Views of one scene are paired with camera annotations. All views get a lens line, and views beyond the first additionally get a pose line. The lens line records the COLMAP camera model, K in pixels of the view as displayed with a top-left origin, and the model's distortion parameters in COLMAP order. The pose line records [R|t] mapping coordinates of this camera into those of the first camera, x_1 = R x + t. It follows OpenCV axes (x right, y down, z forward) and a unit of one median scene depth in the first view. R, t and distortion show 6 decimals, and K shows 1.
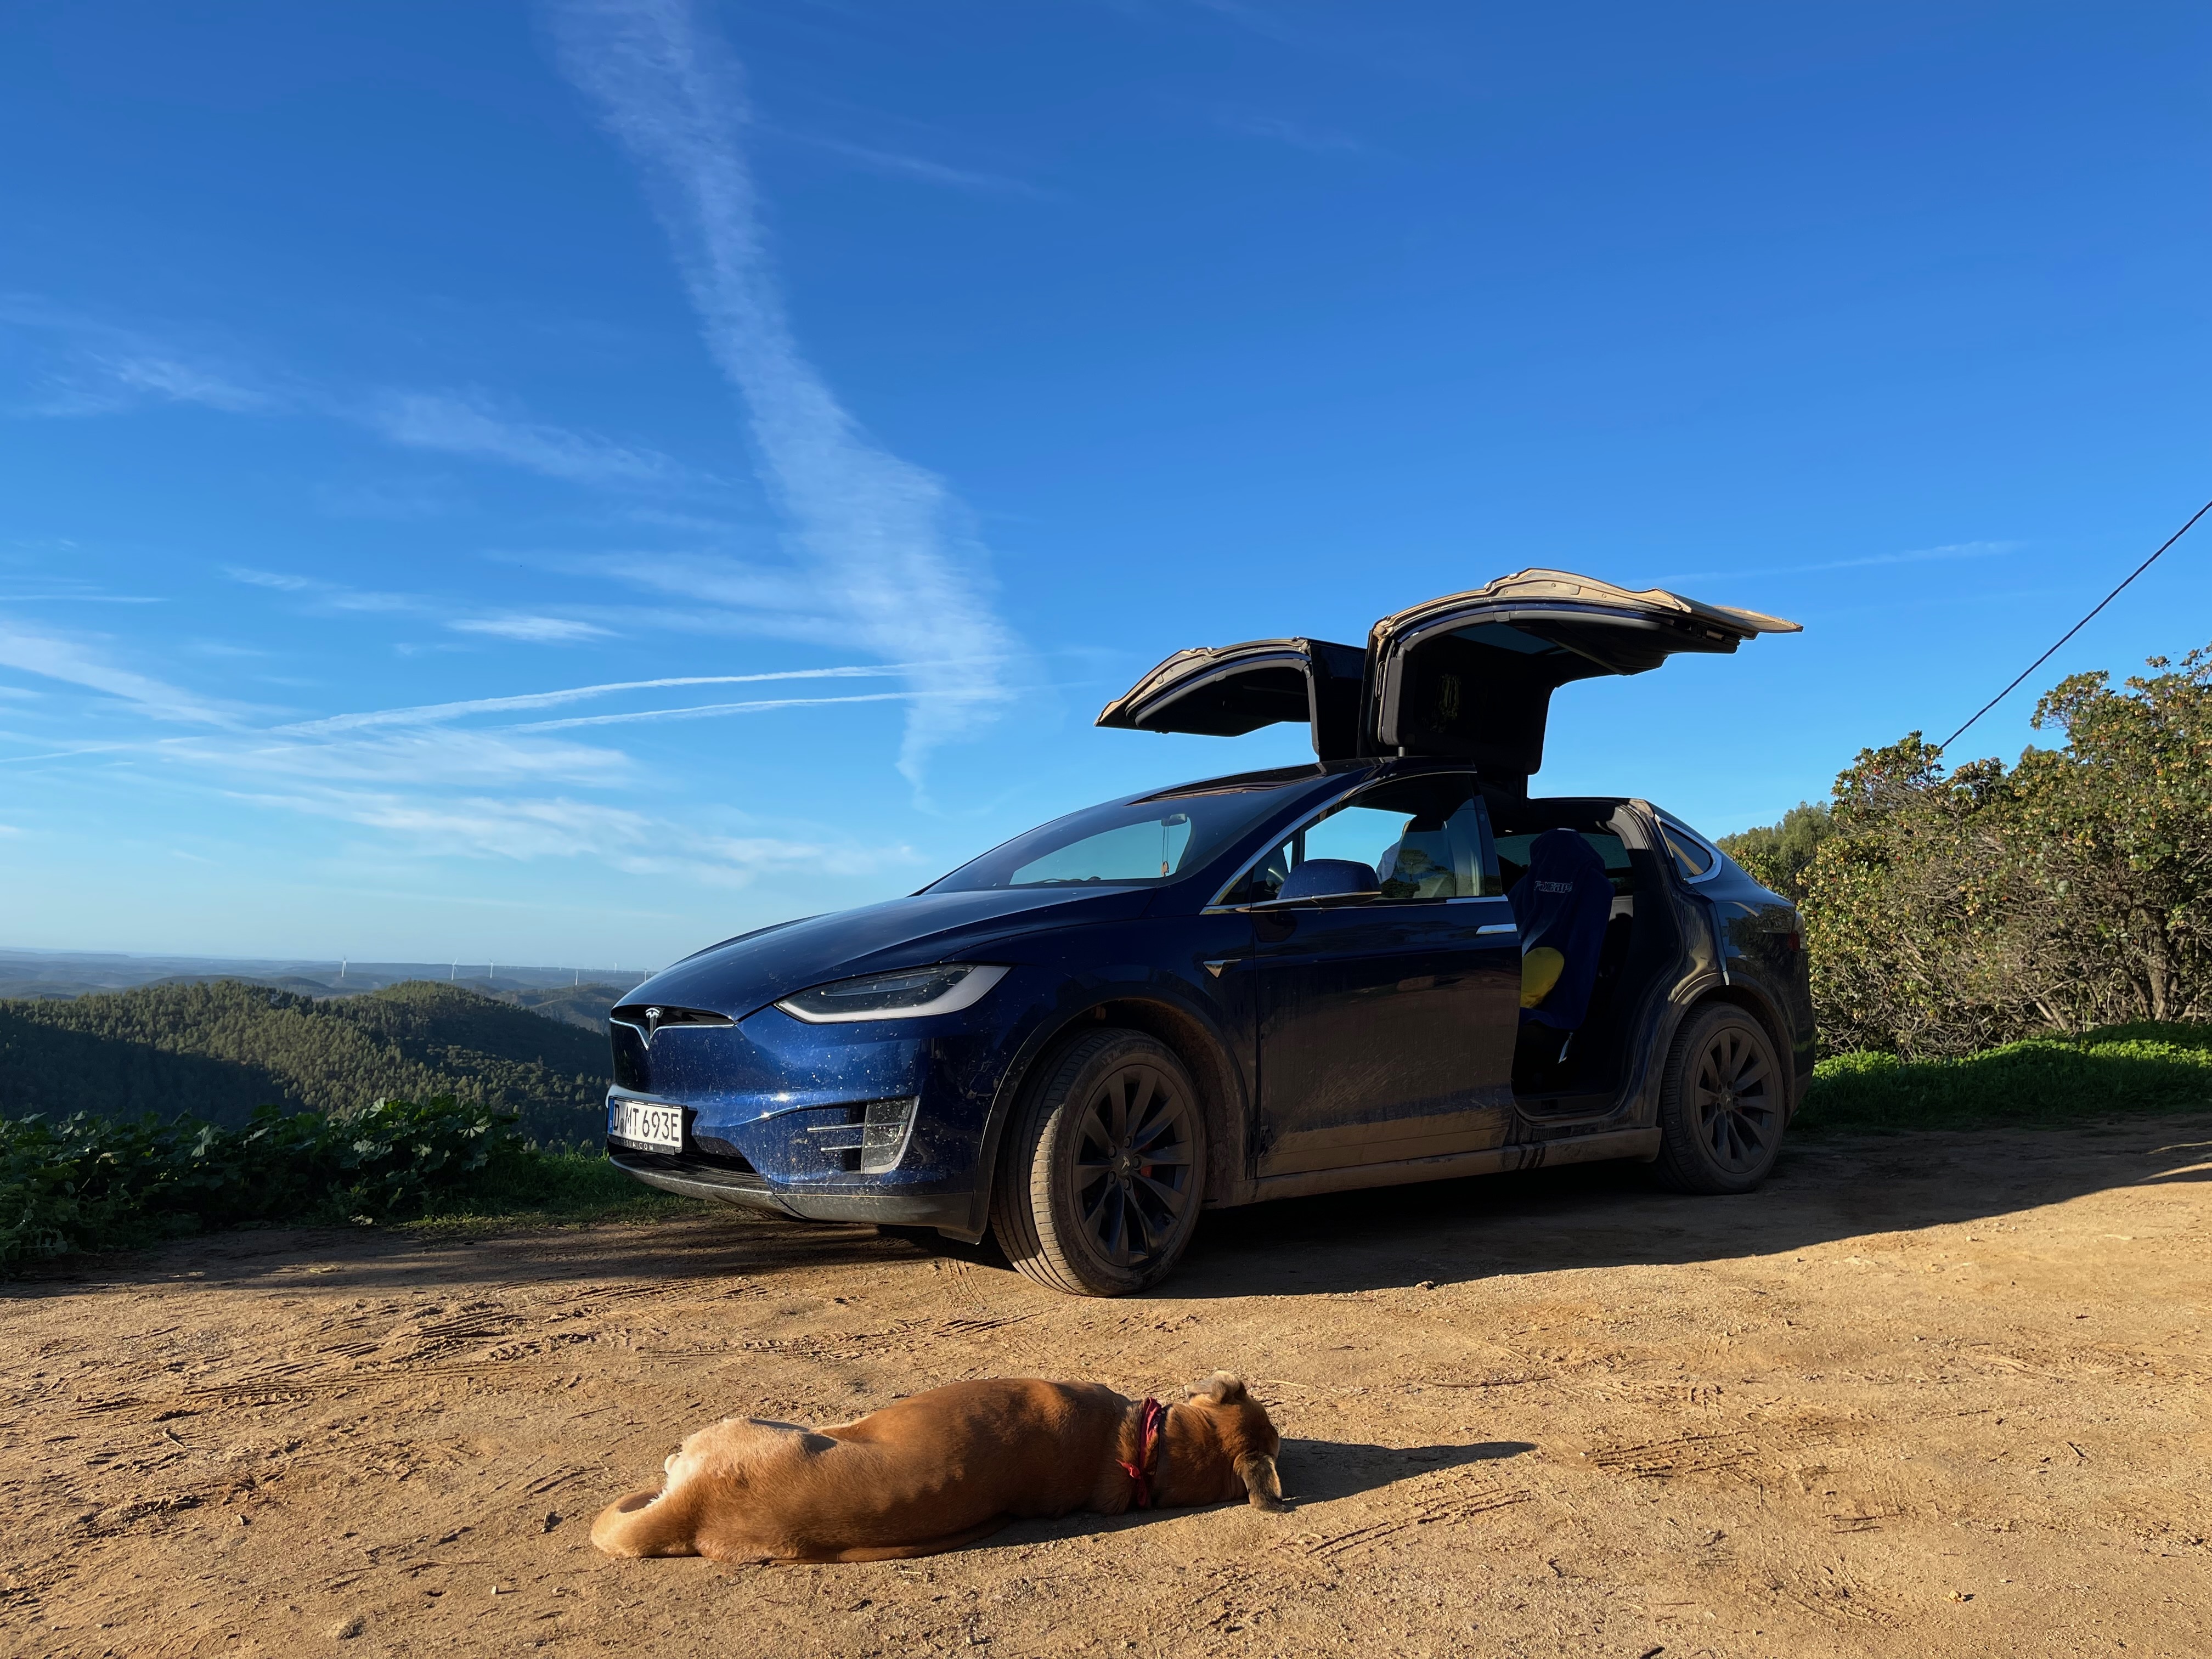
lens RADIAL K [[1684.0, 0, 1092.5], [0, 1684.0, 826.5], [0, 0, 1]] dist [0.067203, -0.080818]
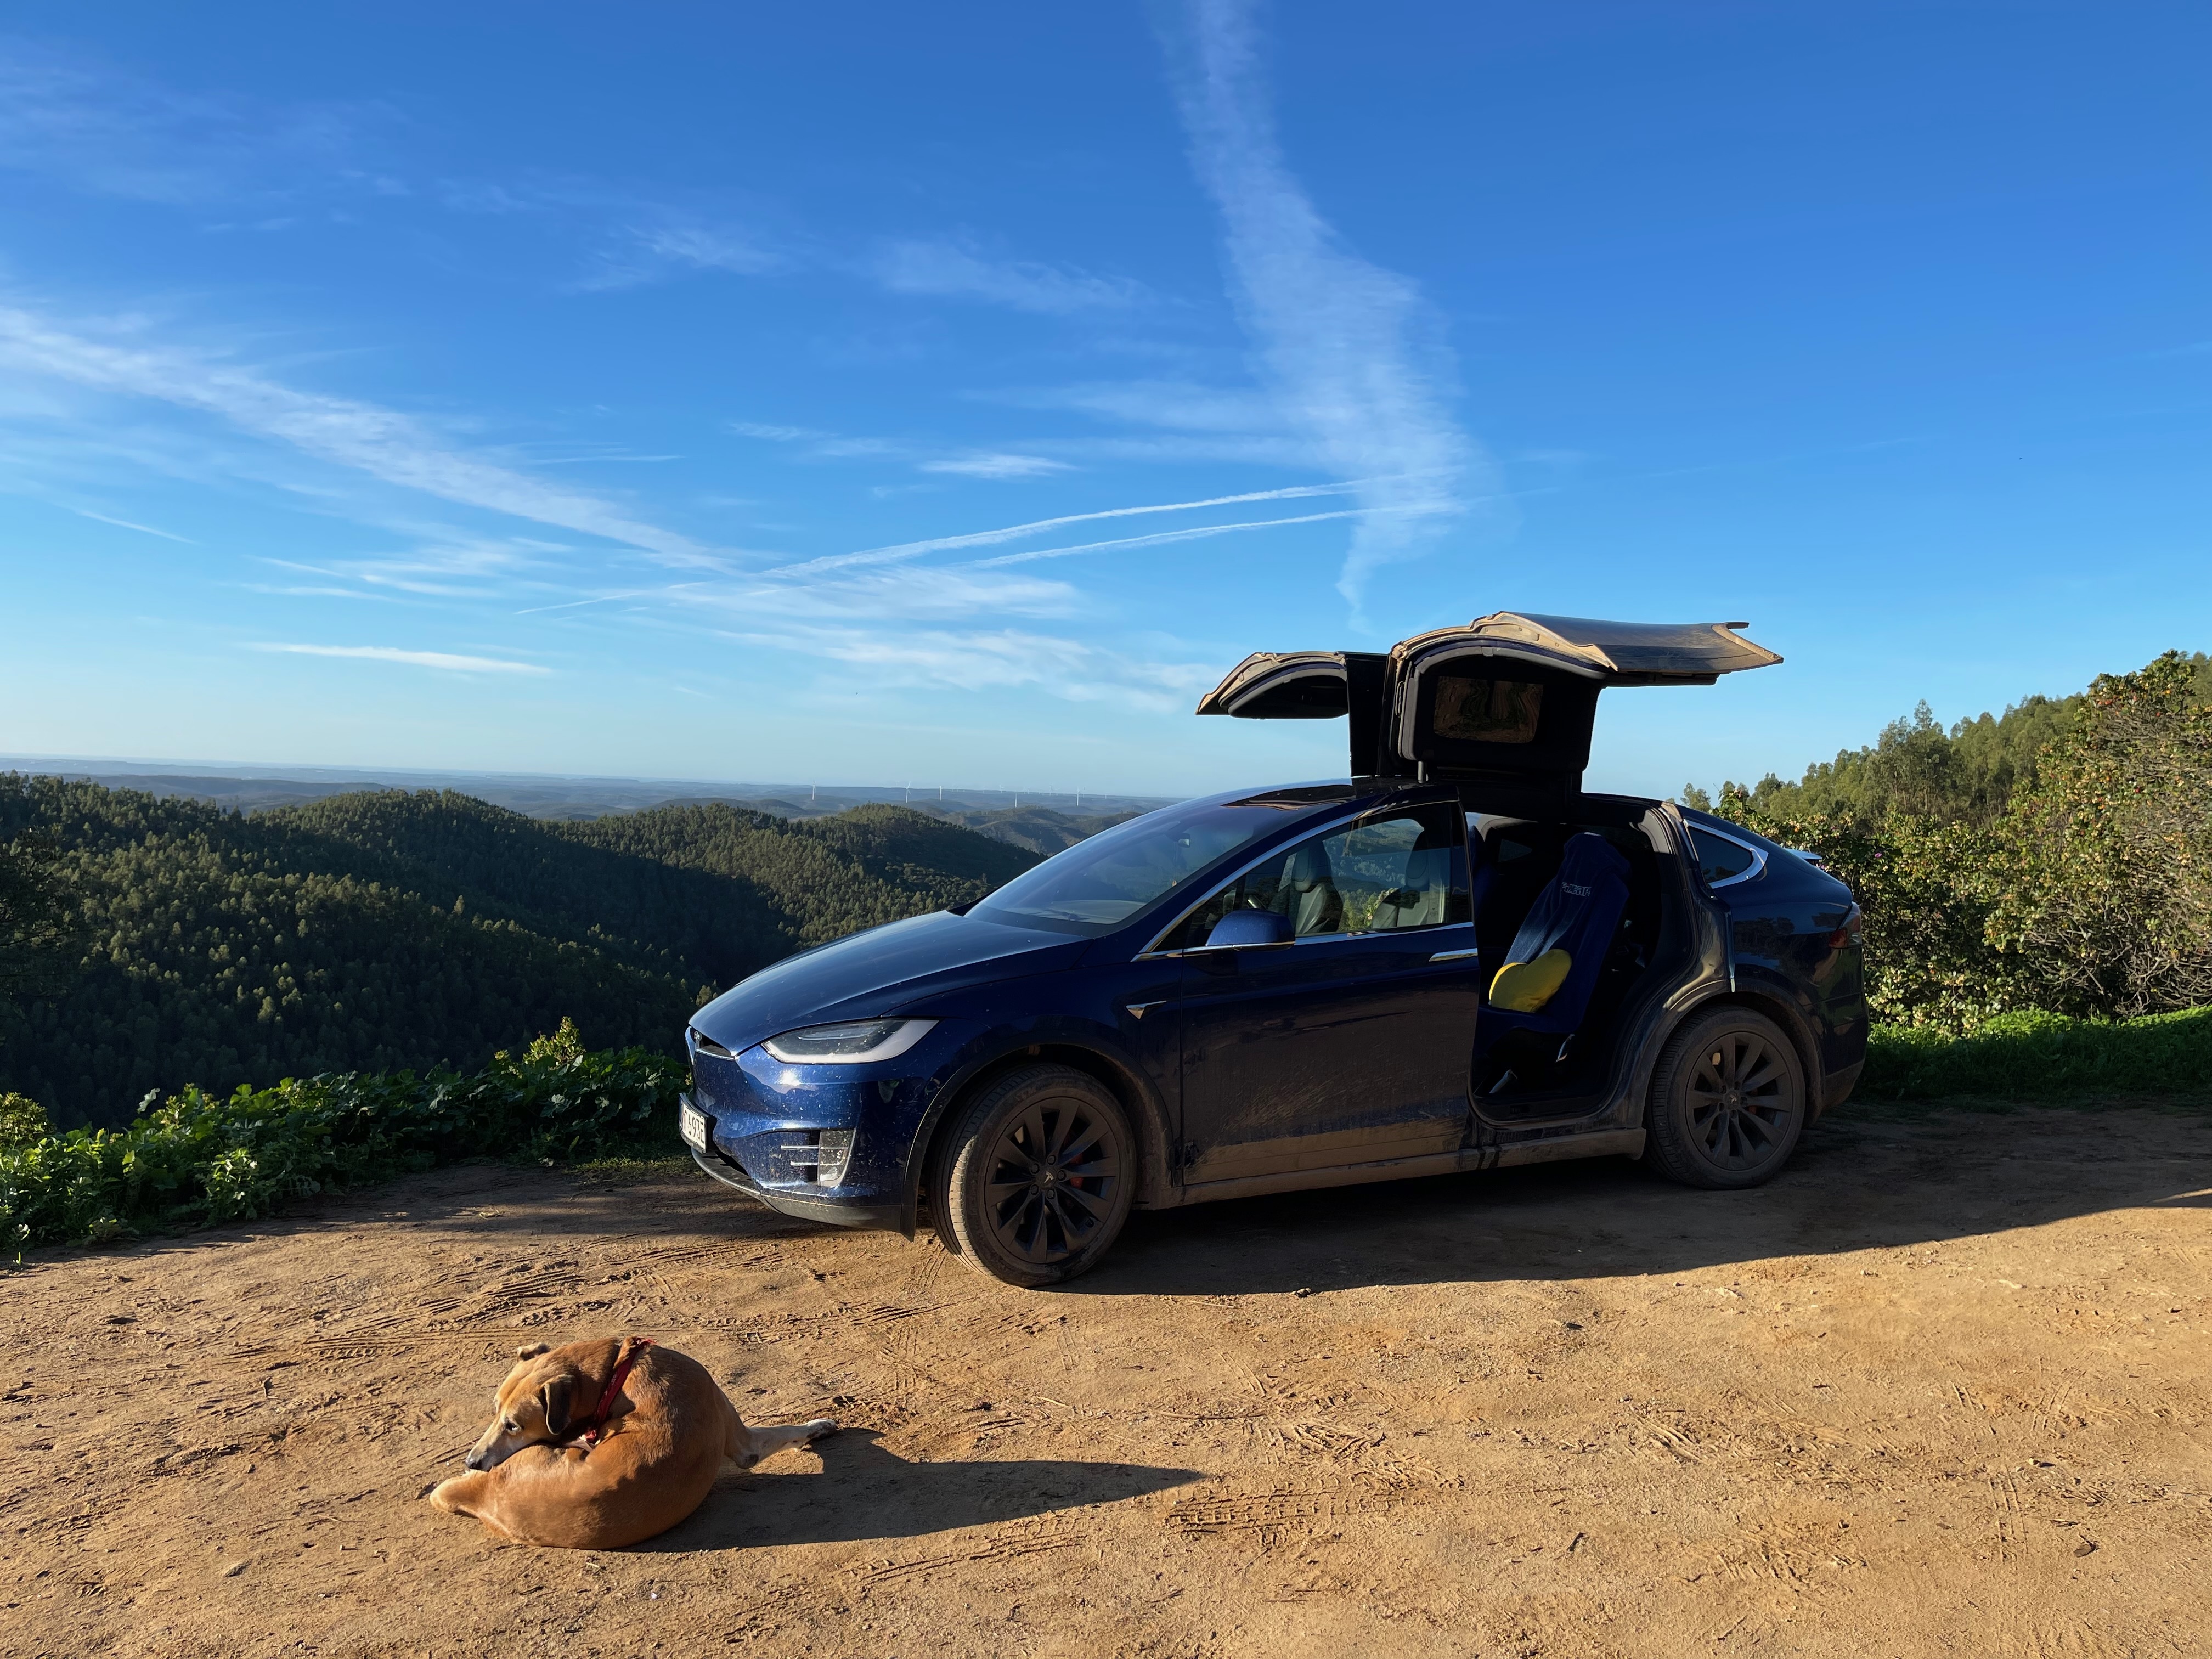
lens RADIAL K [[1684.0, 0, 1080.2], [0, 1684.0, 842.5], [0, 0, 1]] dist [0.067203, -0.080818]
pose [[0.966732, 0.002224, -0.255783, 0.272603], [0.027532, 0.993248, 0.112694, -0.134761], [0.254307, -0.115987, 0.960143, -0.093822]]
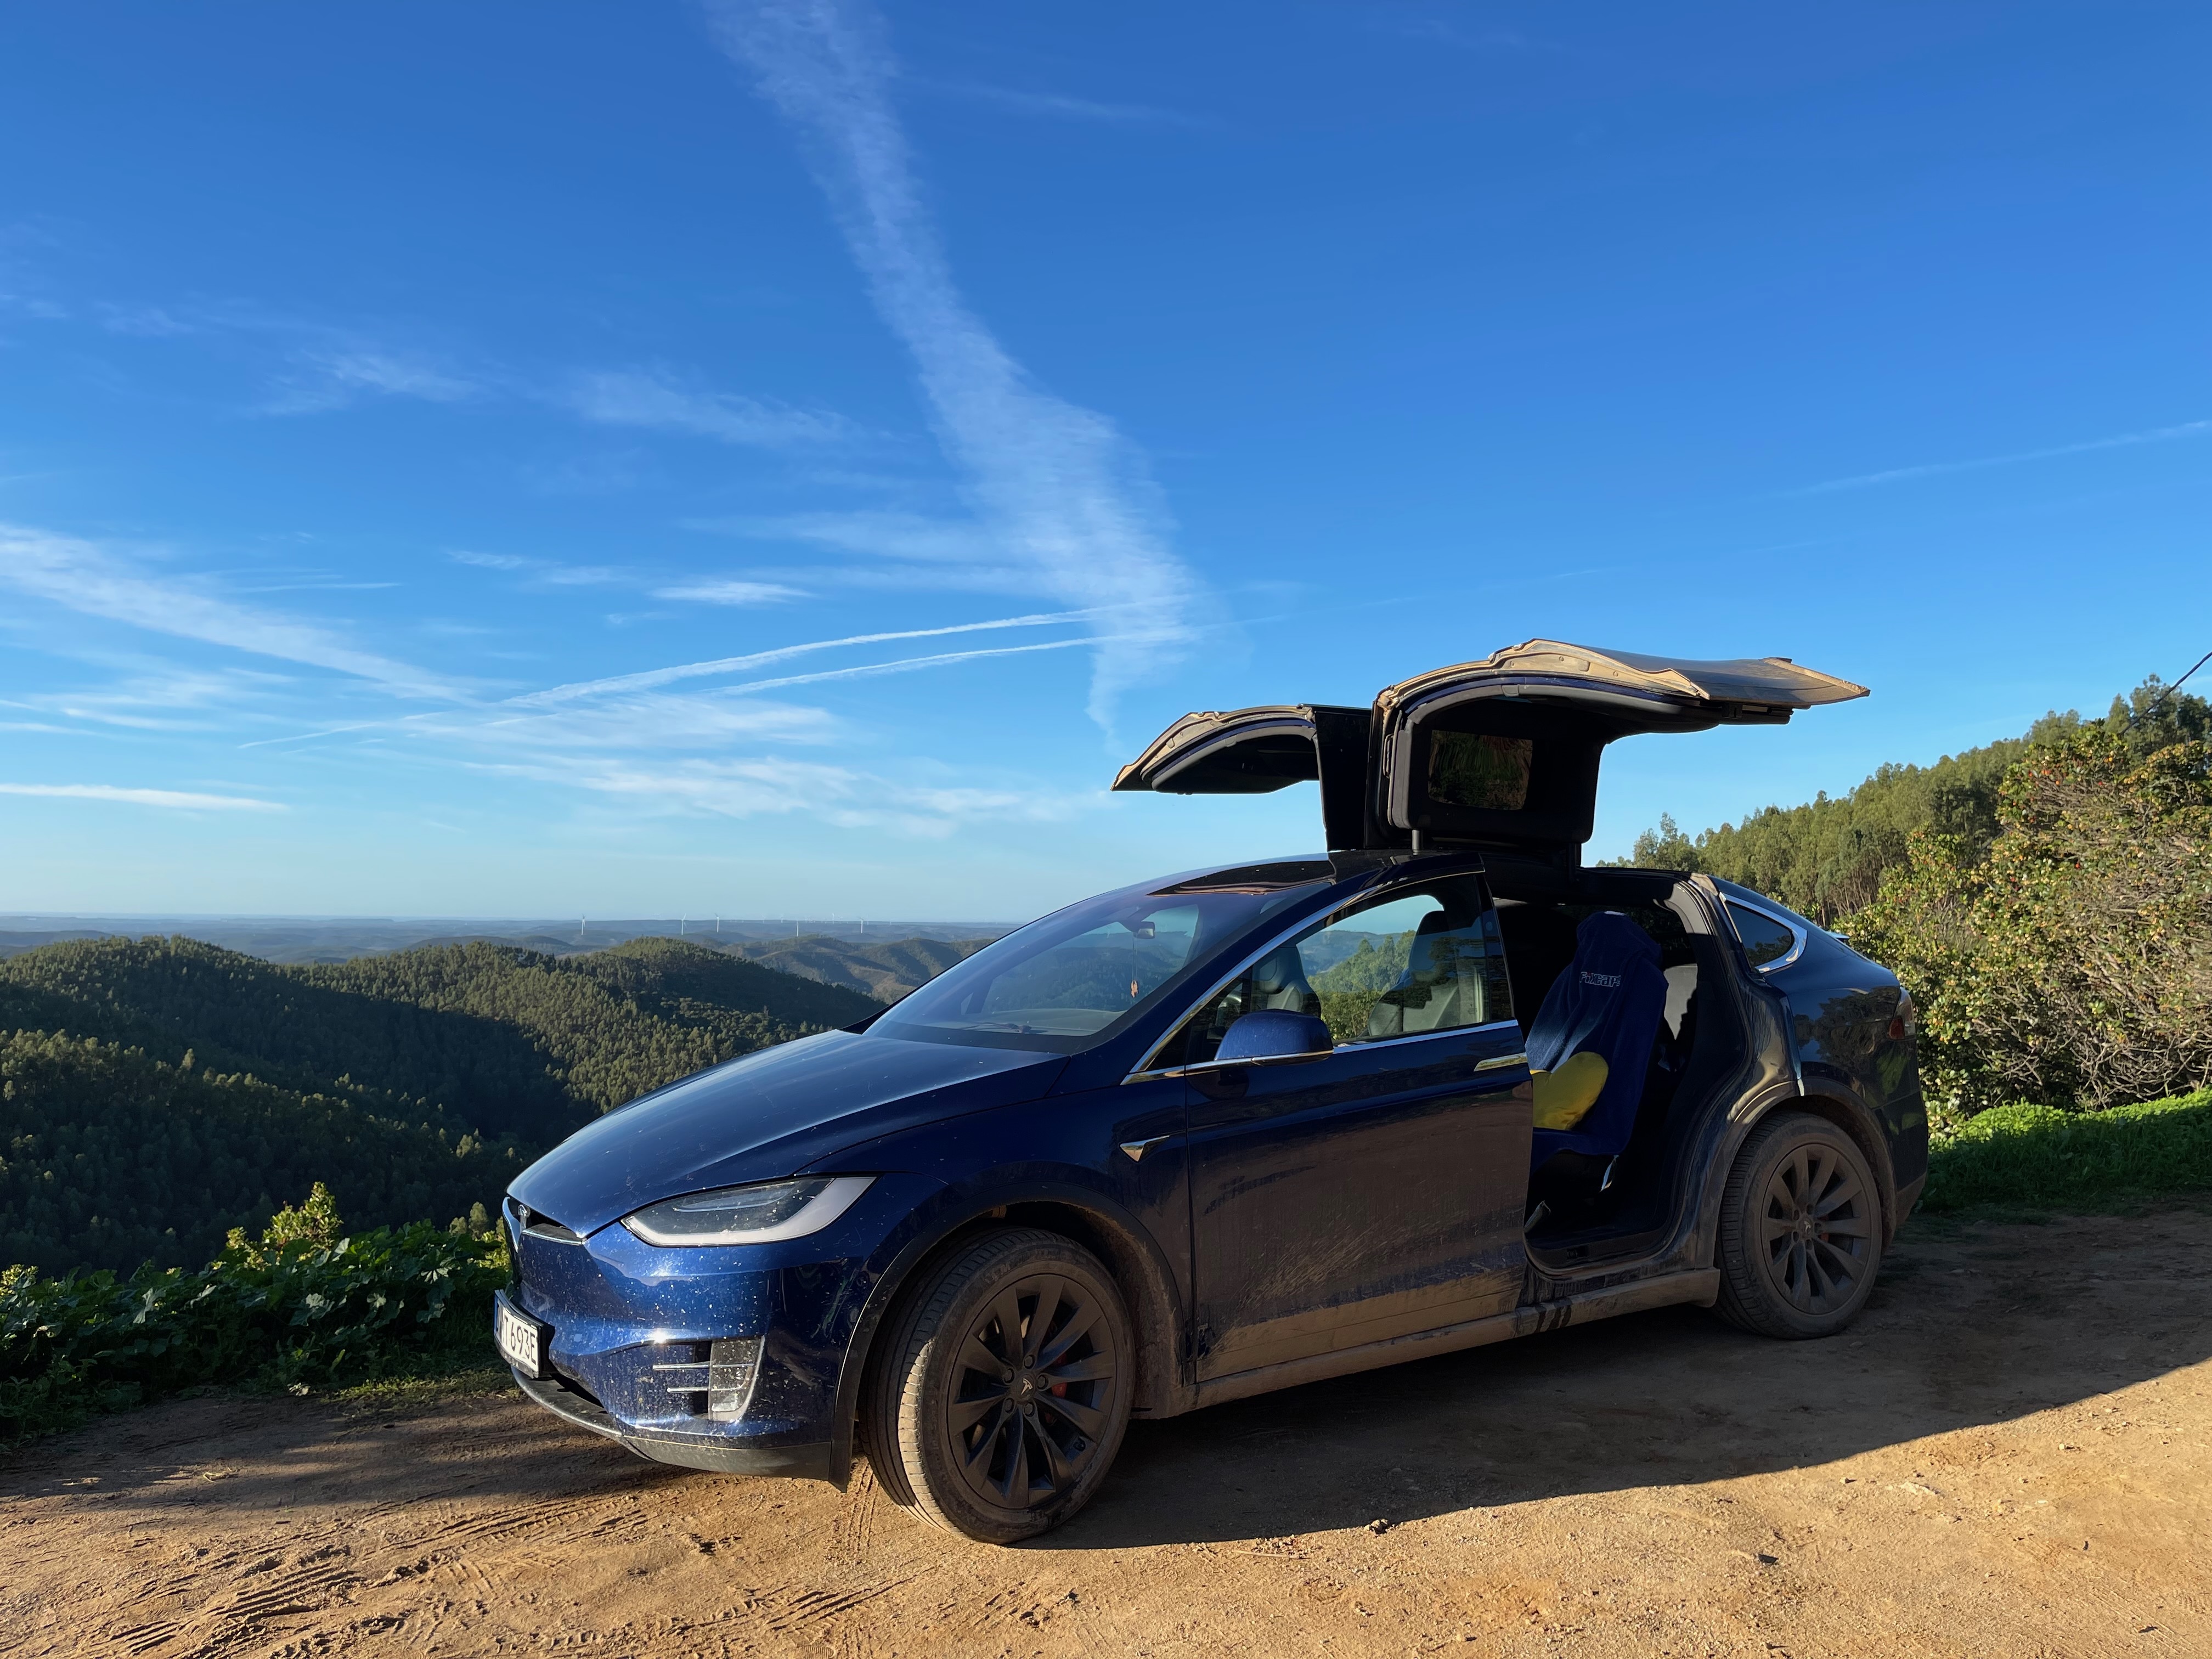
lens RADIAL K [[1684.0, 0, 1088.3], [0, 1684.0, 834.9], [0, 0, 1]] dist [0.067203, -0.080818]
pose [[0.991722, -0.035651, -0.123352, 0.133942], [0.040710, 0.998420, 0.038733, -0.094616], [0.121776, -0.043434, 0.991607, 0.108993]]
